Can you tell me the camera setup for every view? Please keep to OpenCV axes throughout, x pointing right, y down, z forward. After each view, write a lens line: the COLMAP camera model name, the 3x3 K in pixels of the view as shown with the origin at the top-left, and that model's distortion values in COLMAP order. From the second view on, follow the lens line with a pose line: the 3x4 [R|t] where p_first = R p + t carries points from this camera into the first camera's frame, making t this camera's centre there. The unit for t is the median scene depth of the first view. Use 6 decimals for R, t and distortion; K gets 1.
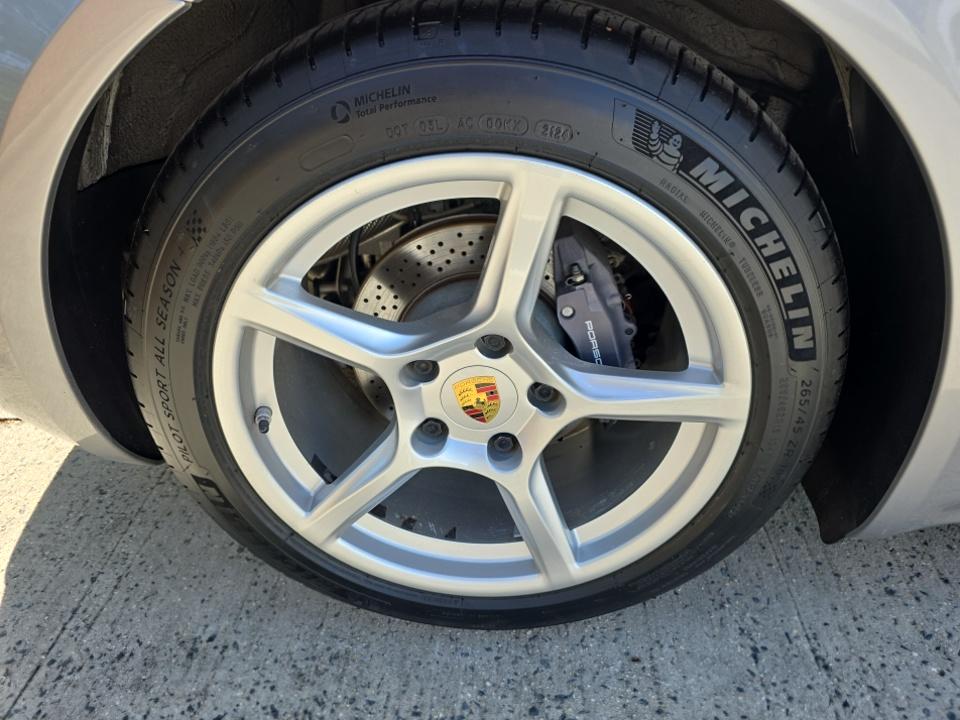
lens RADIAL K [[647.5, 0, 478.4], [0, 647.5, 387.8], [0, 0, 1]] dist [-0.002108, -0.005377]
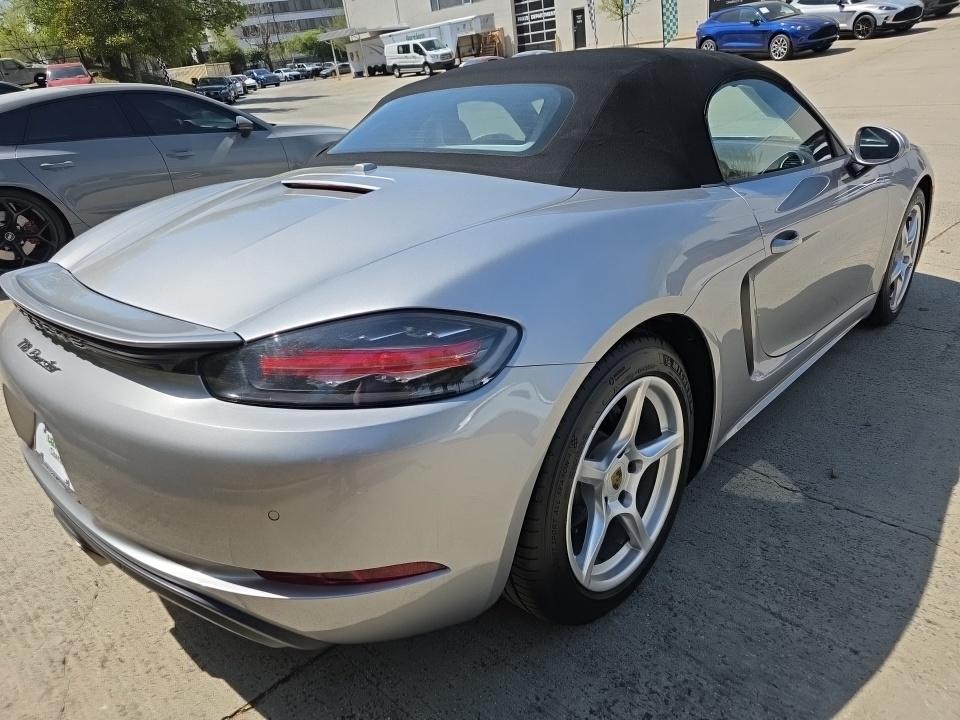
lens RADIAL K [[647.5, 0, 478.4], [0, 647.5, 387.8], [0, 0, 1]] dist [-0.002108, -0.005377]
pose [[0.646274, -0.293637, 0.704349, -1.613463], [0.452695, 0.890574, -0.044097, -0.343546], [-0.614326, 0.347354, 0.708483, -0.376491]]
